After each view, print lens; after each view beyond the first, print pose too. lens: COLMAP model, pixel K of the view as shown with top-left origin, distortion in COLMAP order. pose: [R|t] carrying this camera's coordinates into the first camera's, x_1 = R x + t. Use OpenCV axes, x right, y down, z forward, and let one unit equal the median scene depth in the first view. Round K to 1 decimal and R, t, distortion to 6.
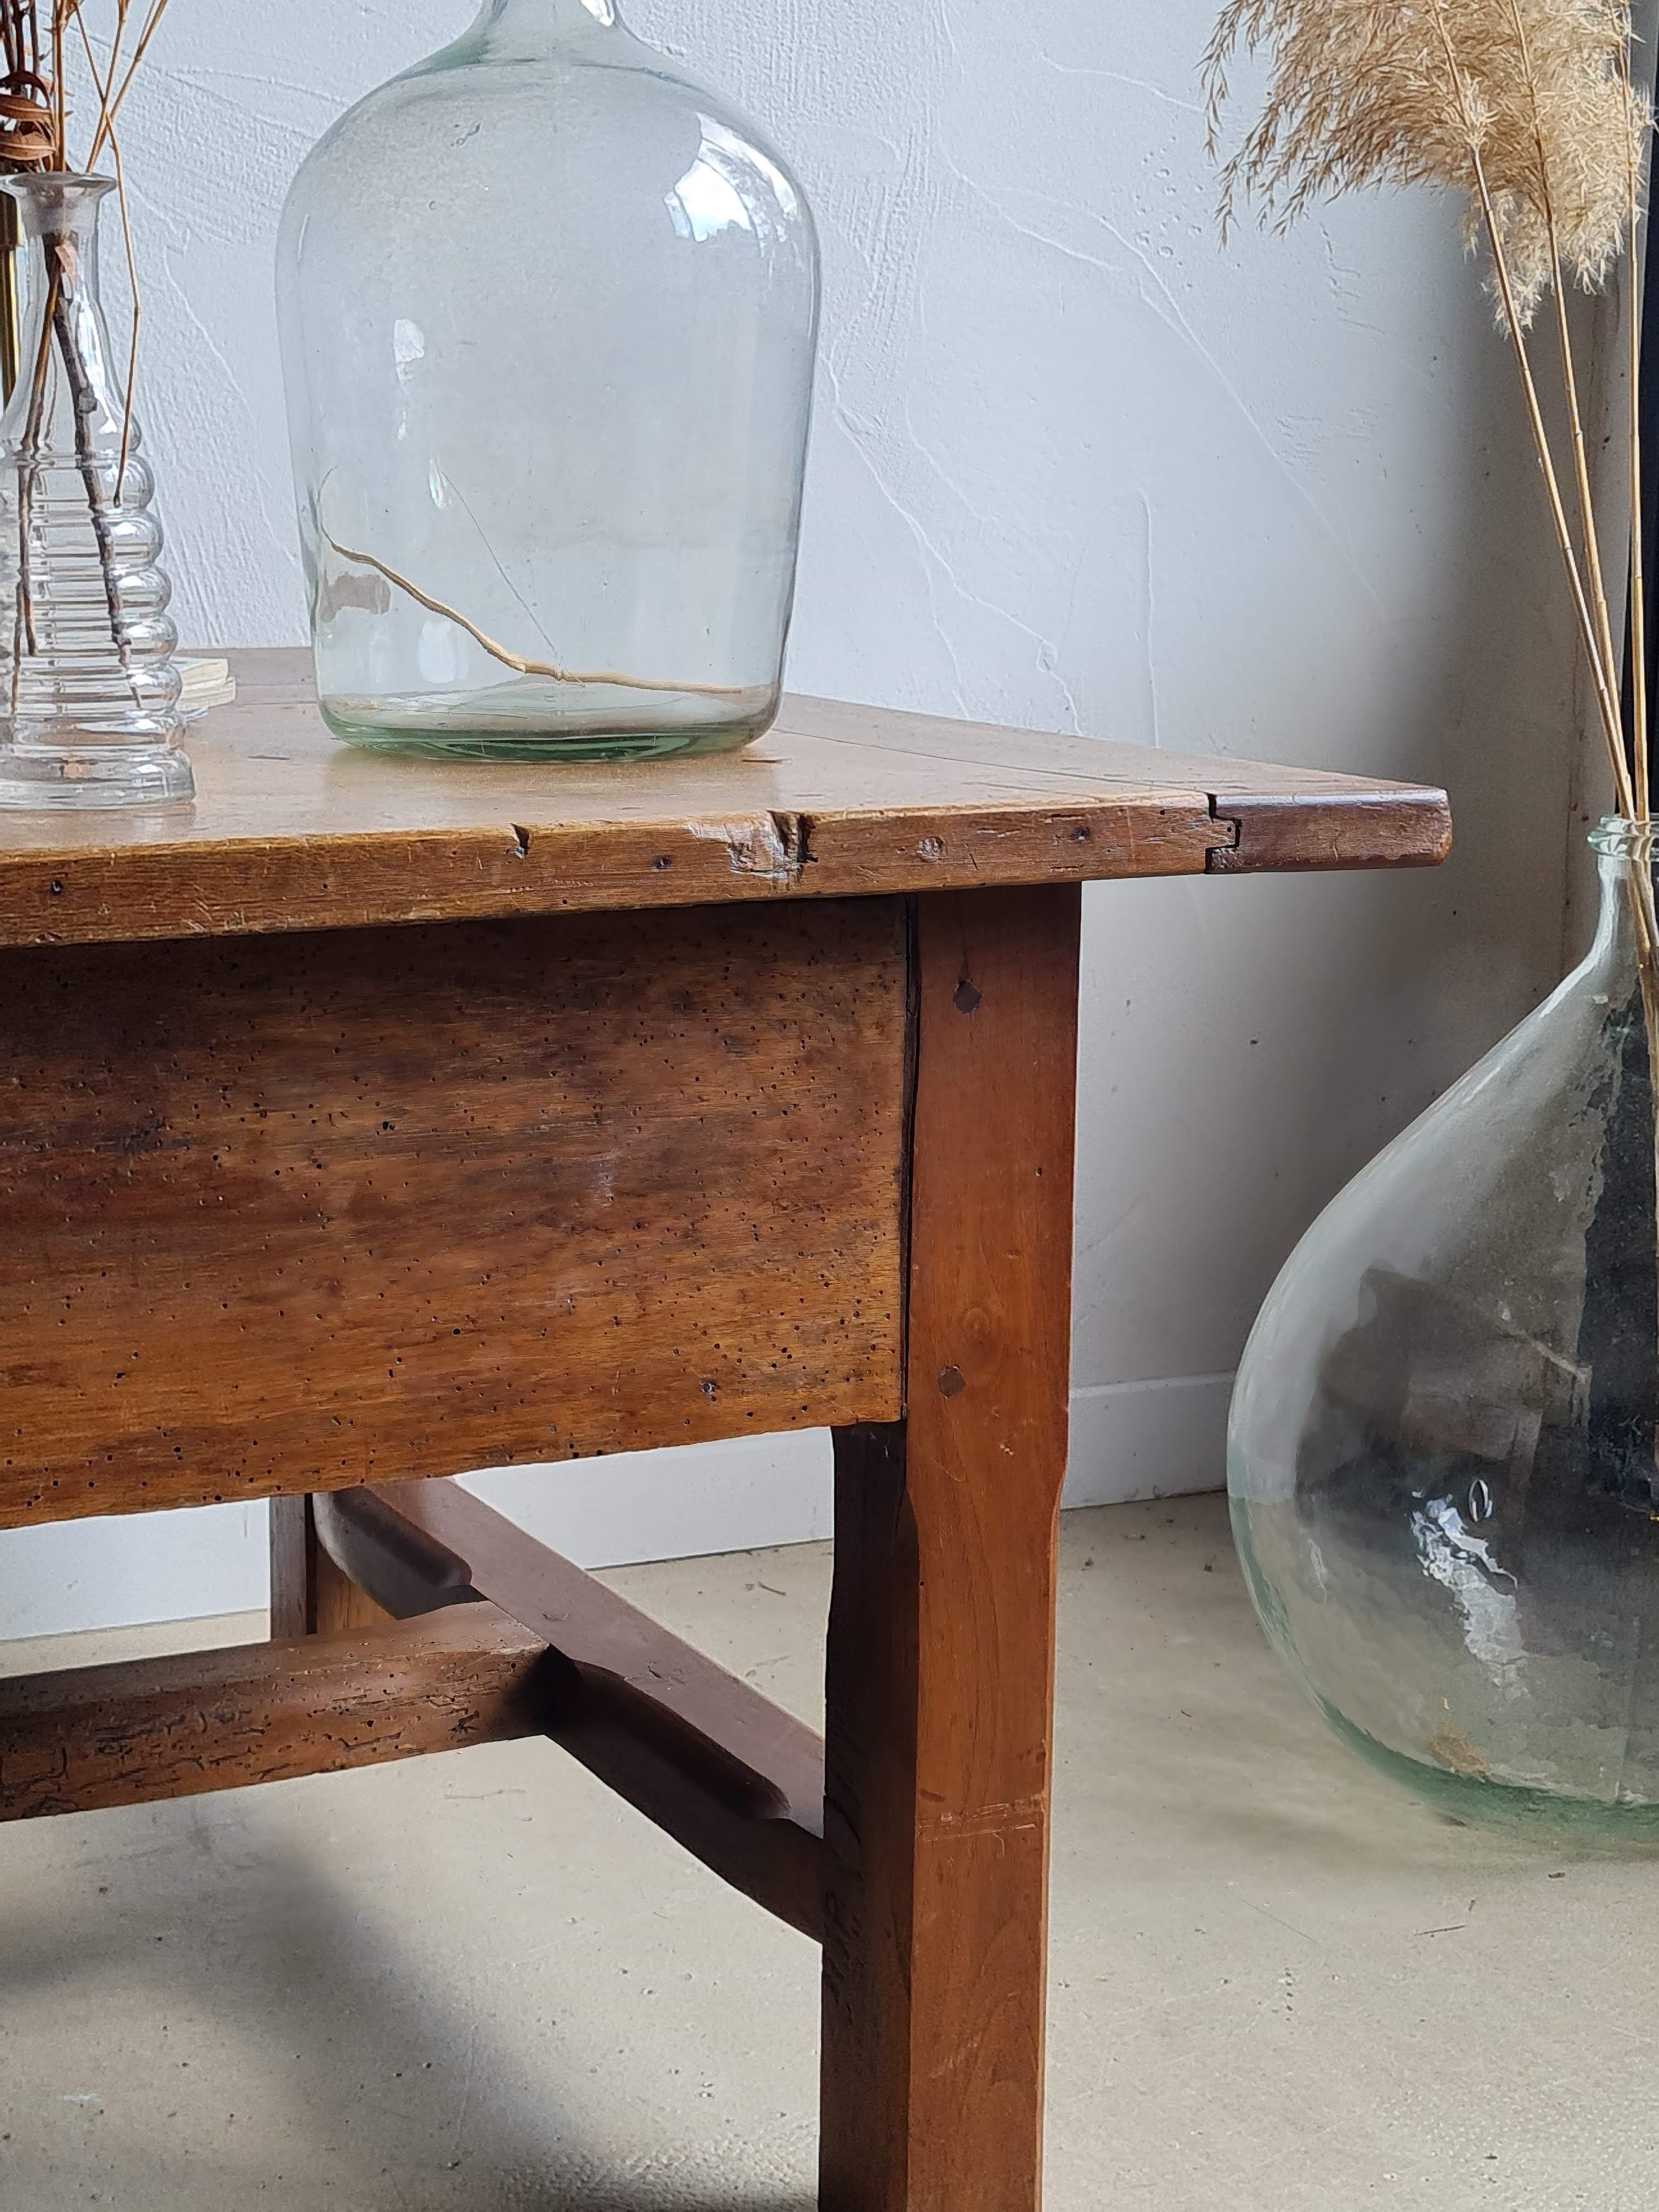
lens RADIAL K [[3958.9, 0, 808.9], [0, 3958.9, 1042.7], [0, 0, 1]] dist [0.053831, -0.038596]
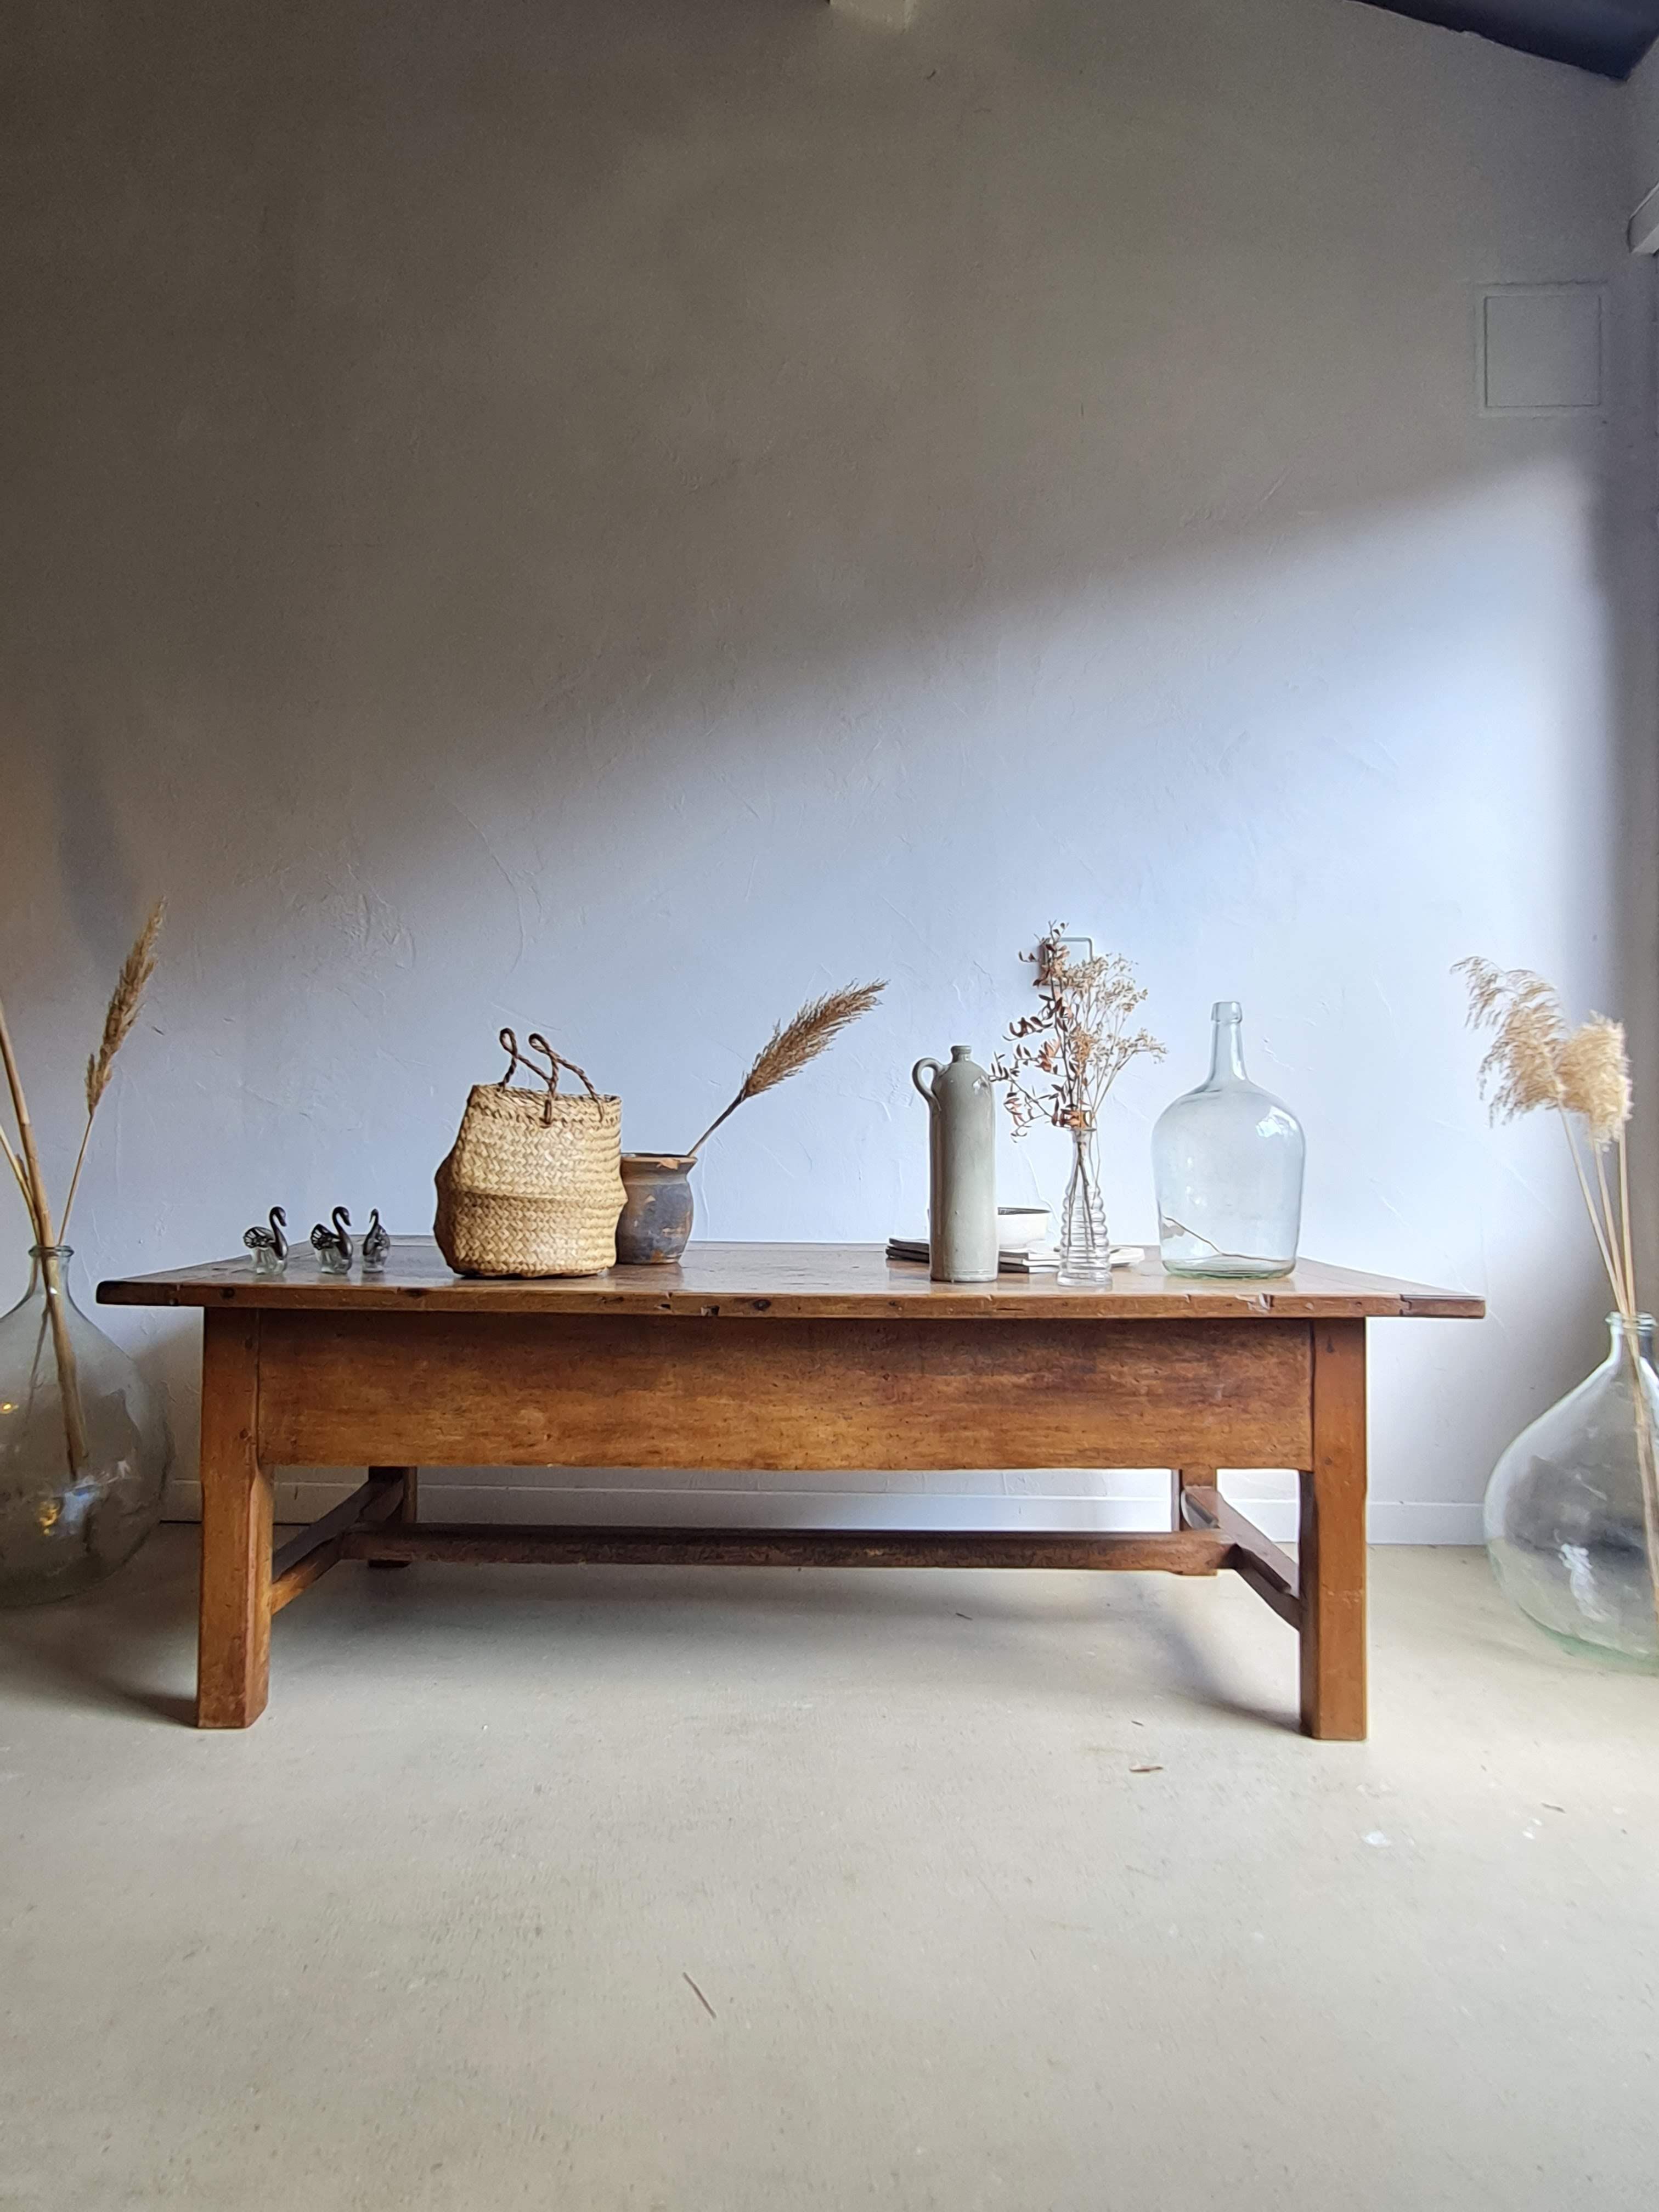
lens RADIAL K [[1428.7, 0, 794.0], [0, 1428.7, 1095.1], [0, 0, 1]] dist [0.000357, 0.002311]
pose [[0.890355, -0.021284, -0.454770, 0.207557], [-0.069682, 0.980766, -0.182326, 0.033360], [0.449903, 0.194024, 0.871746, -0.393424]]
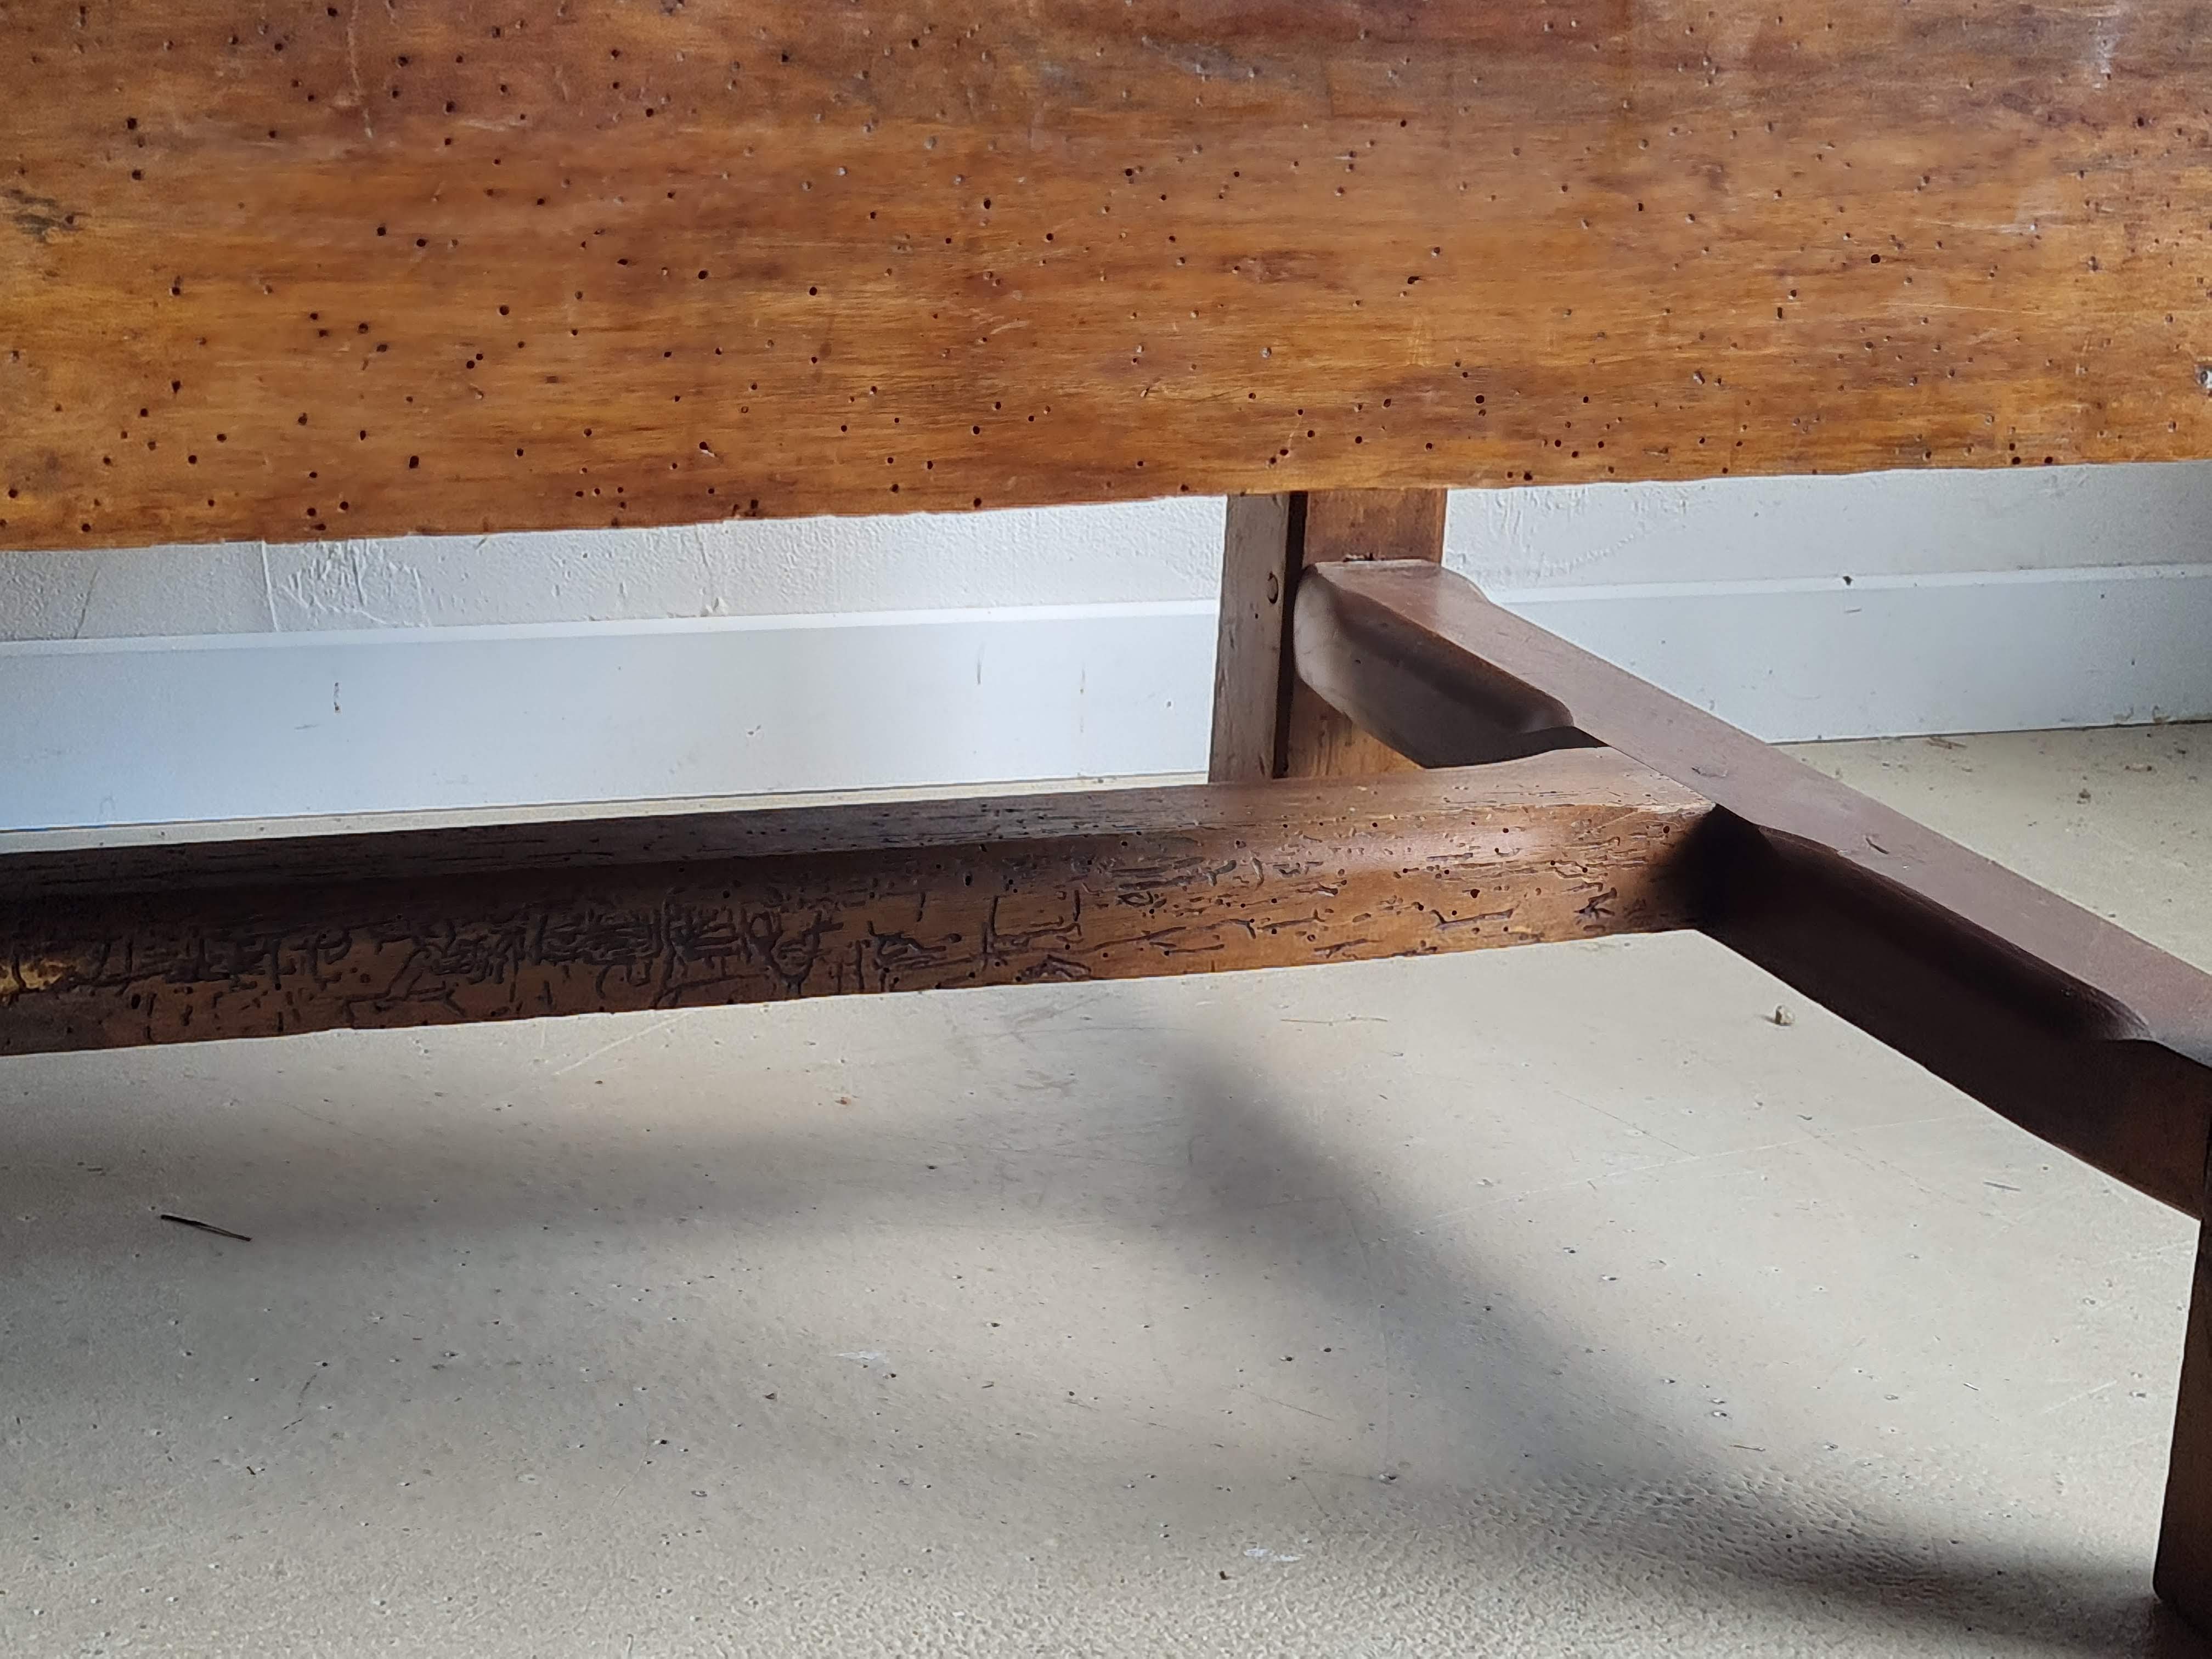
lens RADIAL K [[4638.6, 0, 947.3], [0, 4638.6, 829.8], [0, 0, 1]] dist [0.005590, 0.237851]
pose [[0.995041, 0.060877, -0.078665, -0.176083], [-0.051873, 0.992374, 0.111820, 0.088311], [0.084872, -0.107185, 0.990610, 0.193480]]
